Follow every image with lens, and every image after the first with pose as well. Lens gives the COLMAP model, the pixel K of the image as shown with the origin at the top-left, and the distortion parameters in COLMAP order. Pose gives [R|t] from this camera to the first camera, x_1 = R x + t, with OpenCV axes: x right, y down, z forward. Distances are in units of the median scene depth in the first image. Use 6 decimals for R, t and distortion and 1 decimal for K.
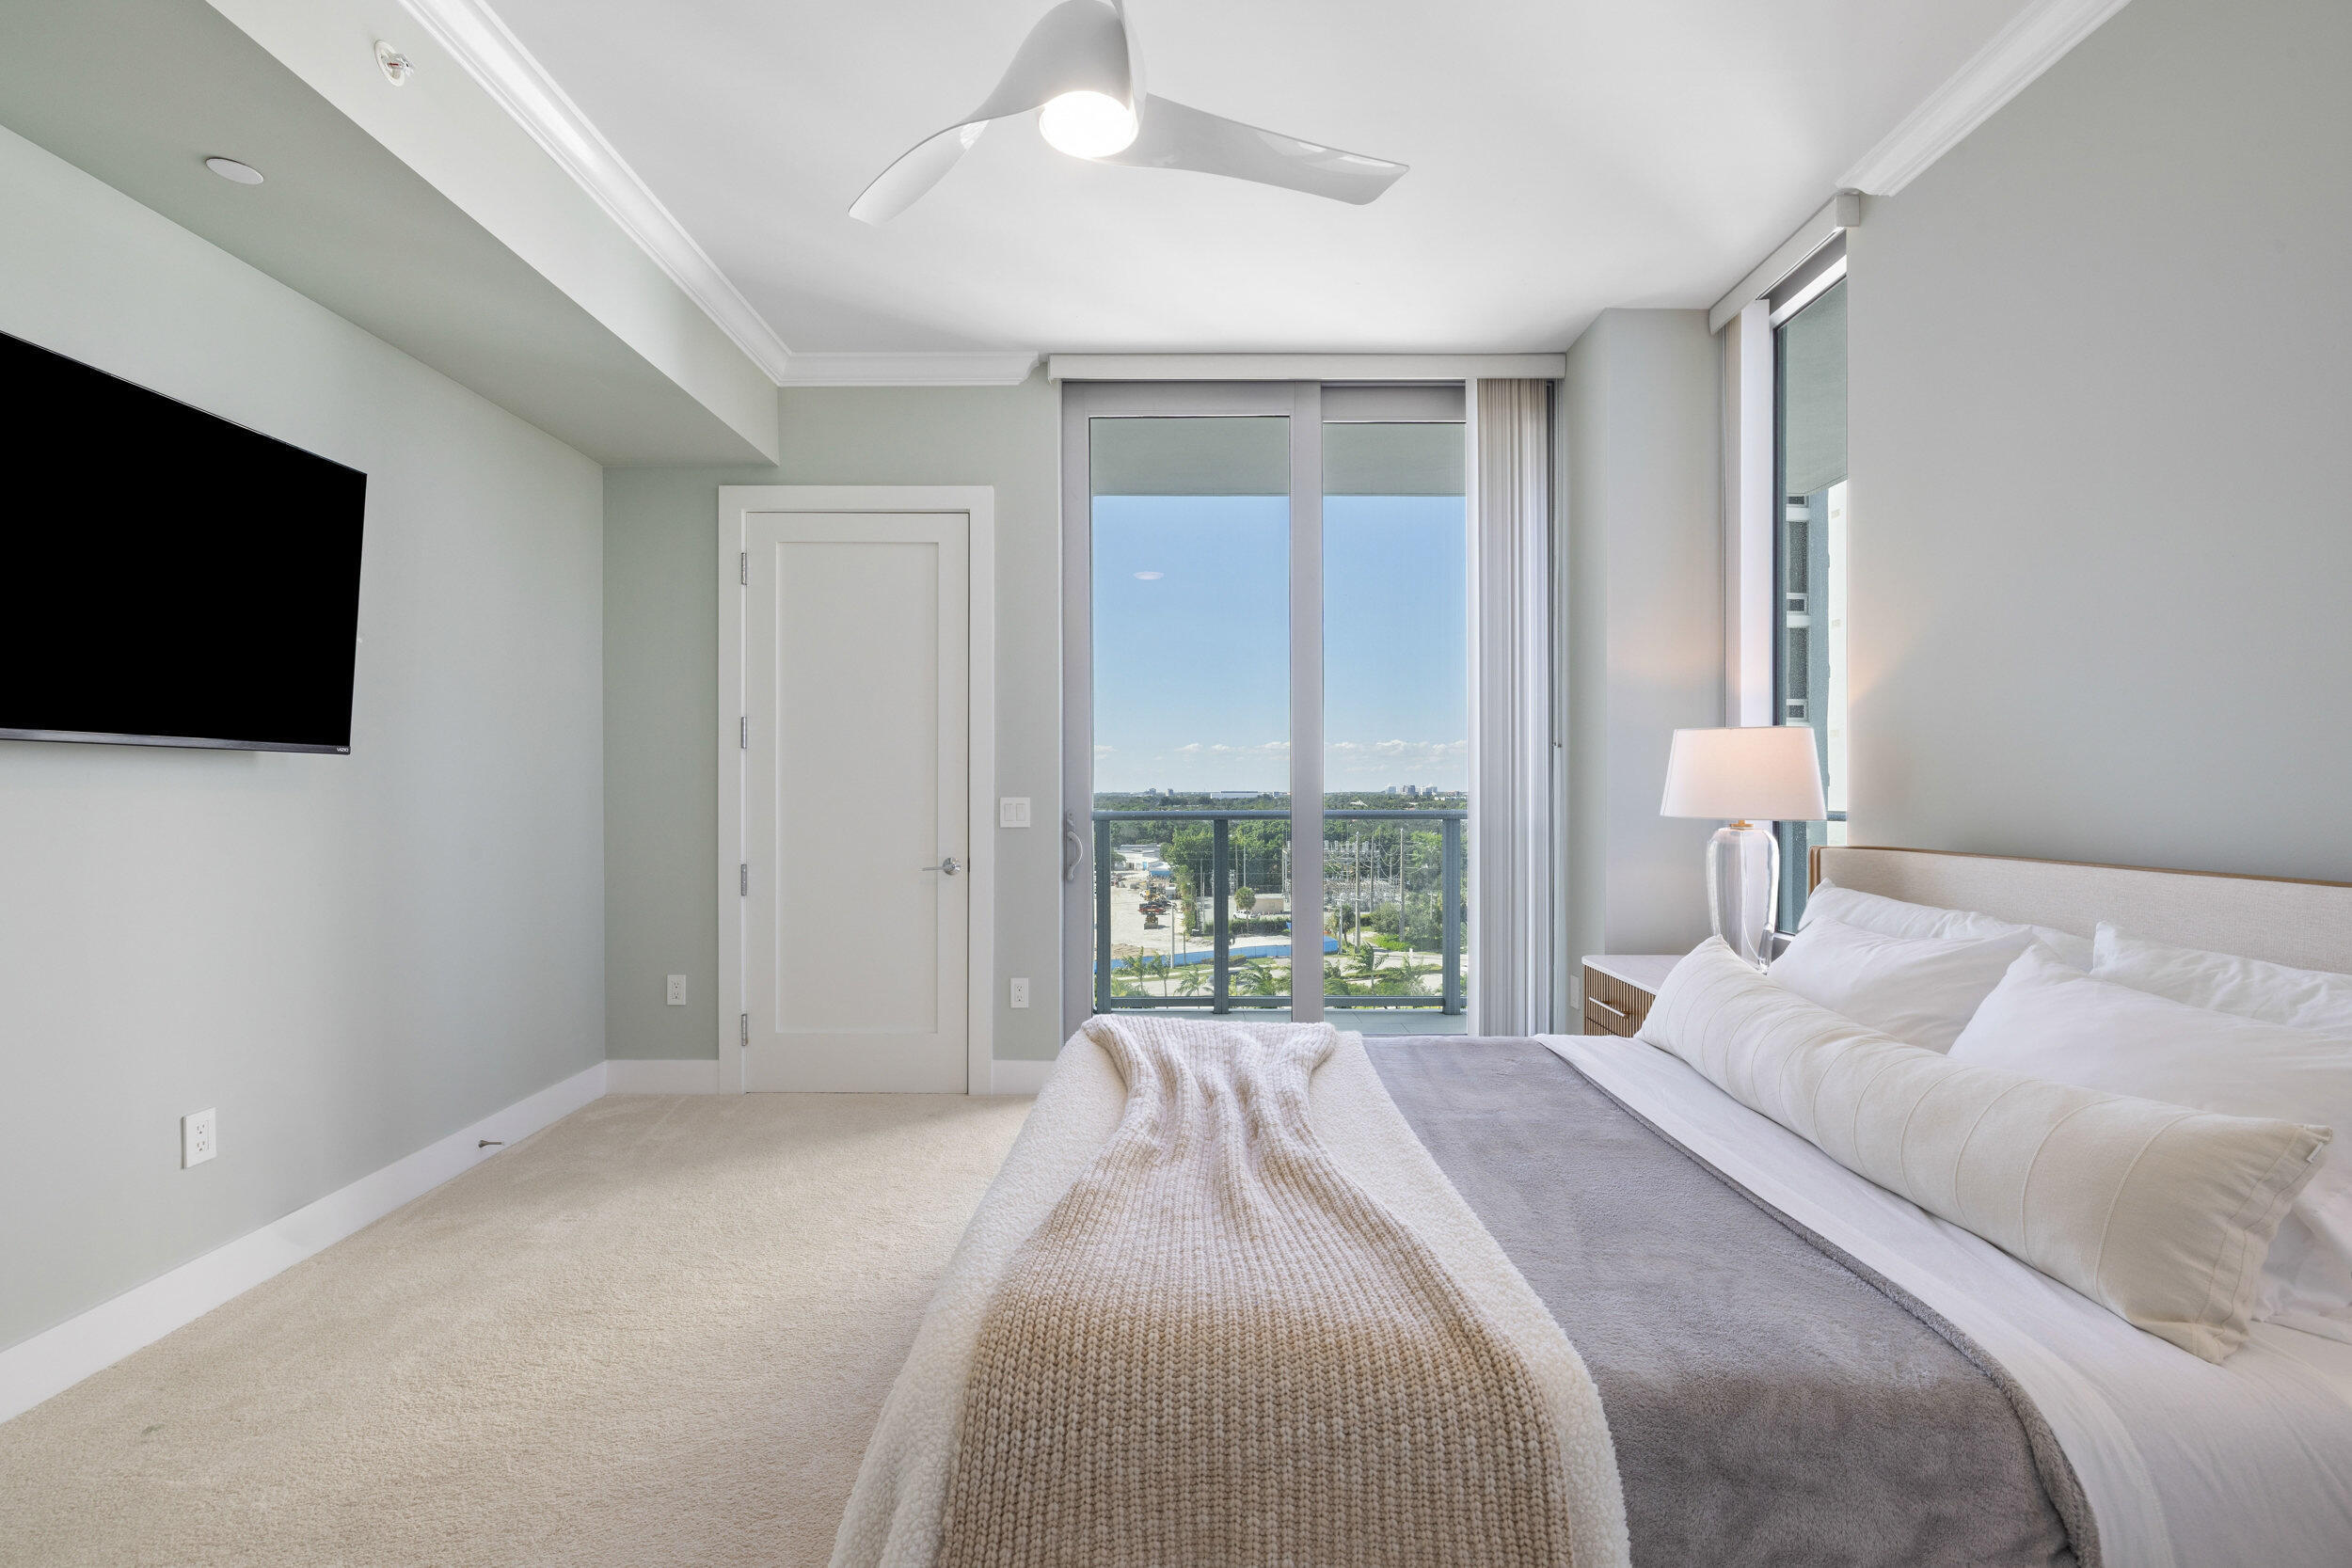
lens RADIAL K [[992.7, 0, 1177.8], [0, 992.7, 788.7], [0, 0, 1]] dist [-0.000177, 0.000764]
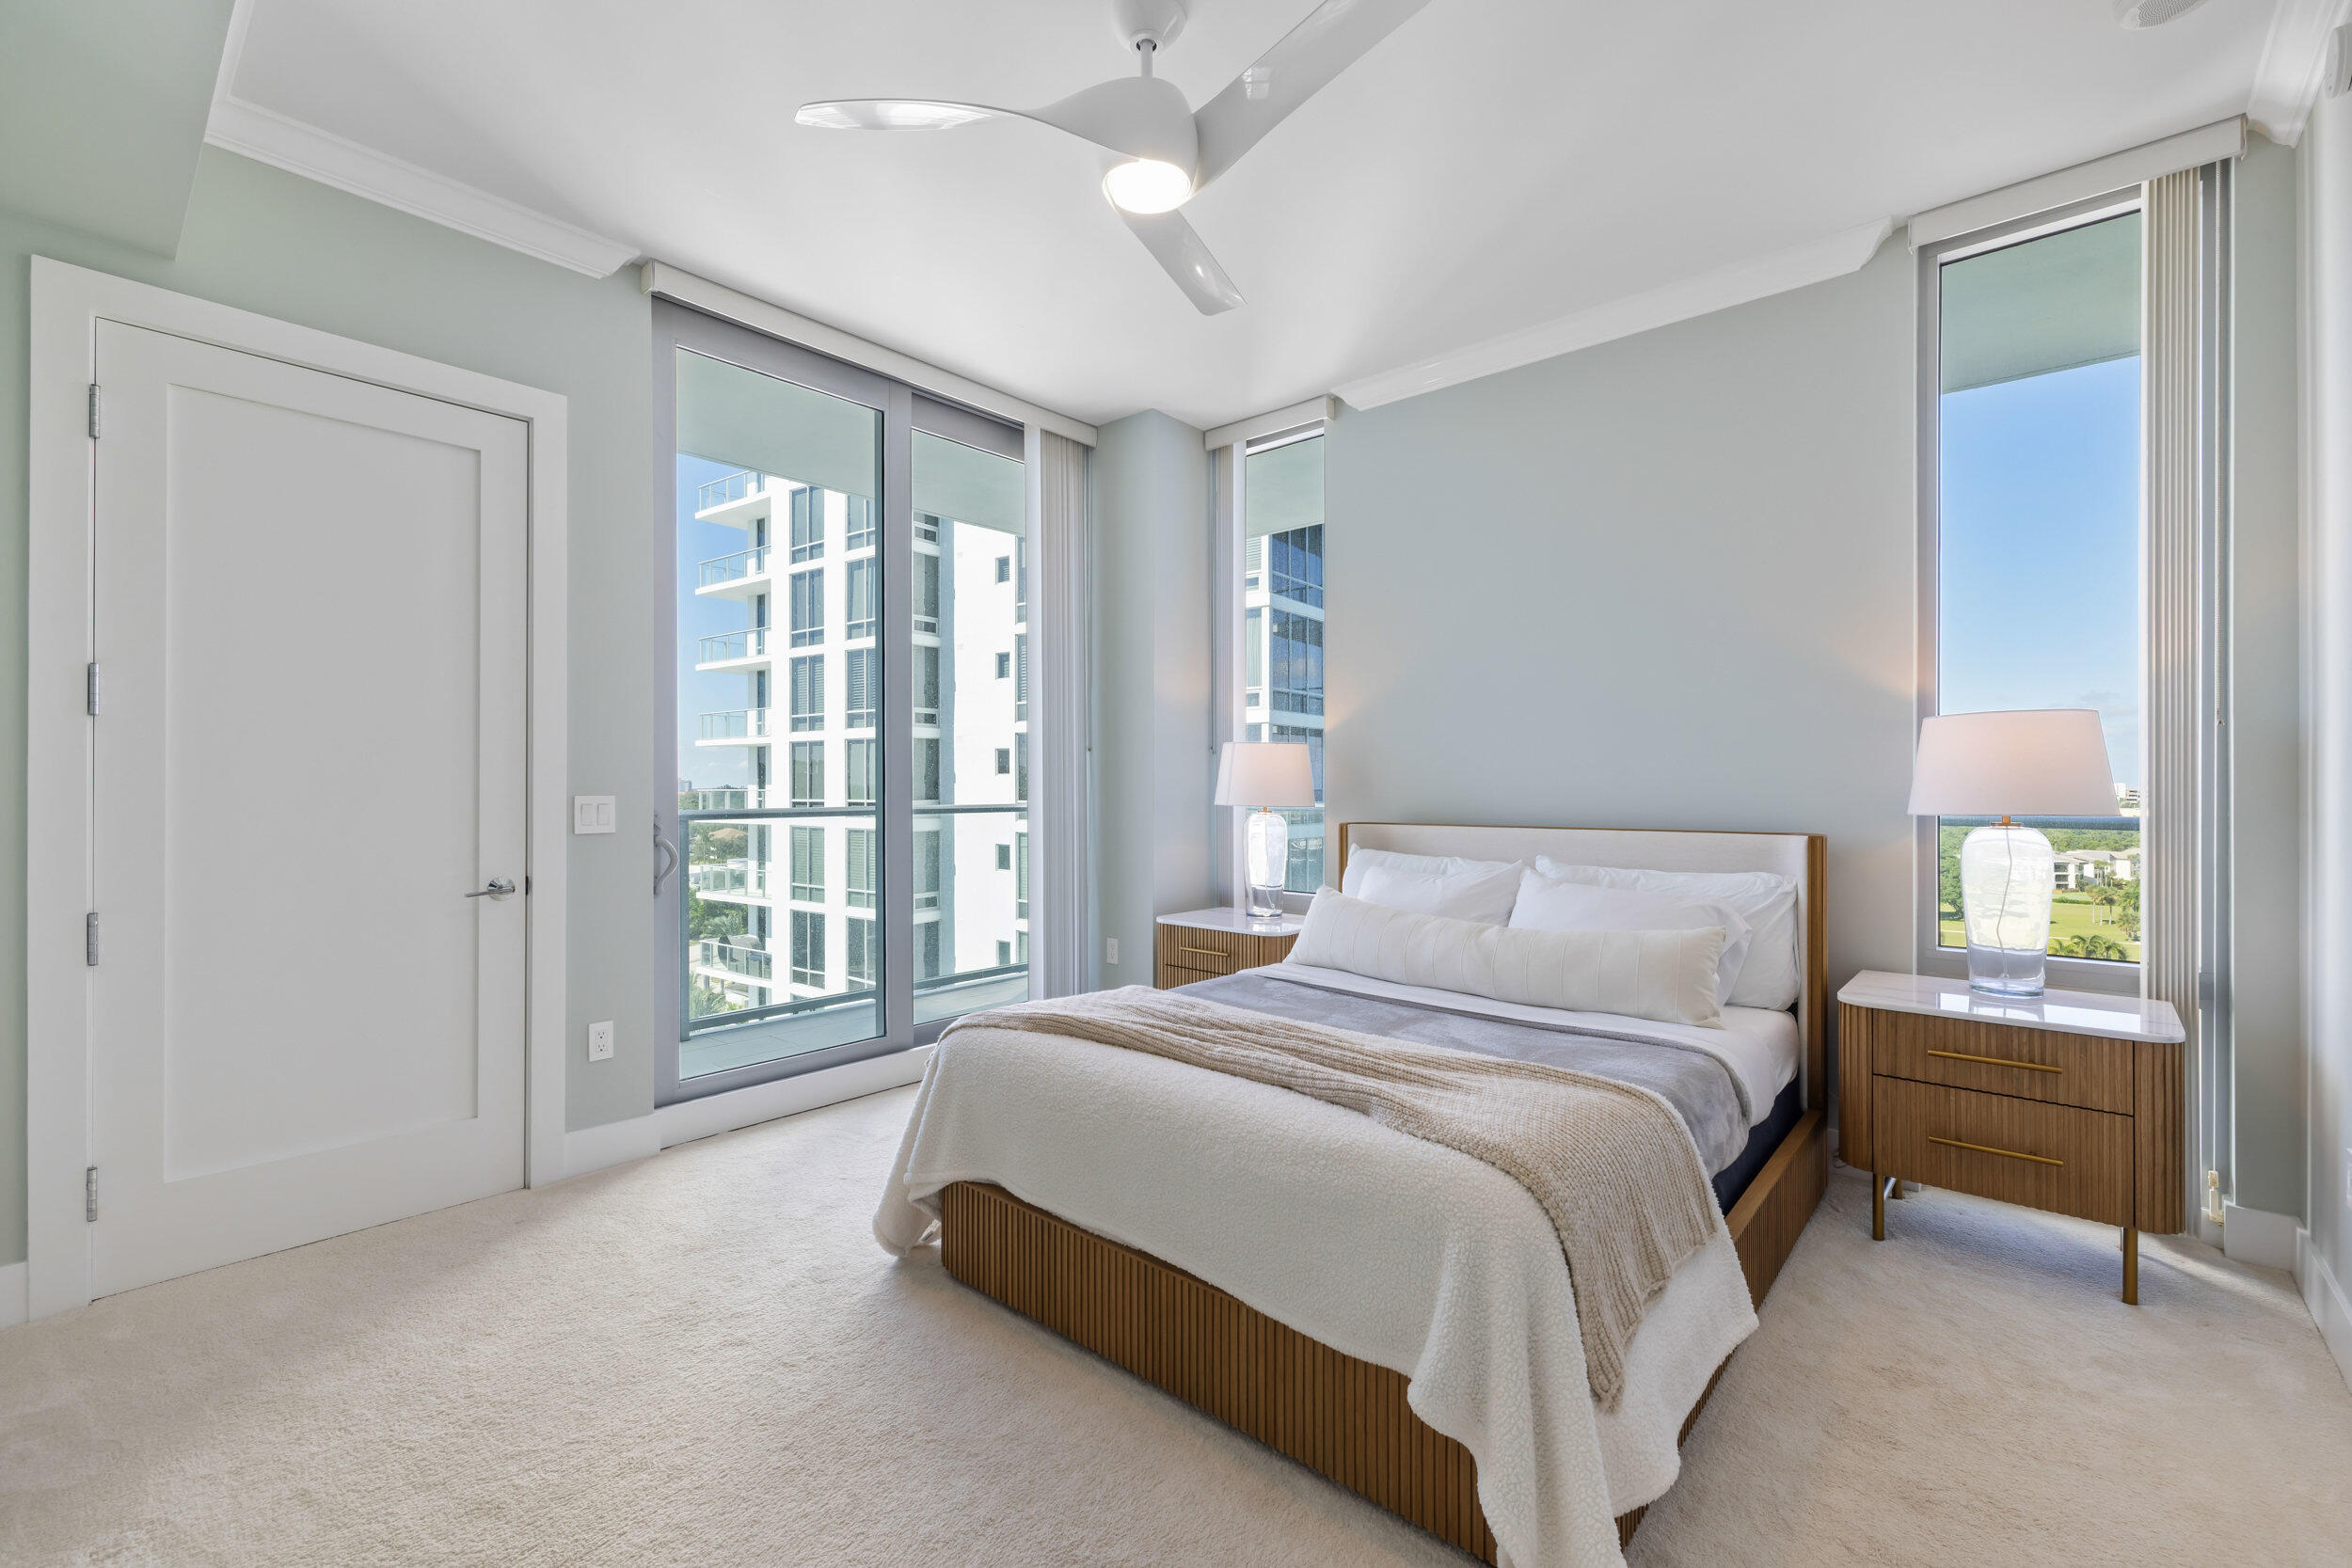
lens RADIAL K [[992.7, 0, 1186.6], [0, 992.7, 783.6], [0, 0, 1]] dist [-0.000177, 0.000764]
pose [[0.652209, 0.001870, 0.758037, -0.458922], [-0.000992, 0.999998, -0.001614, -0.000299], [-0.758039, 0.000301, 0.652209, 0.123319]]
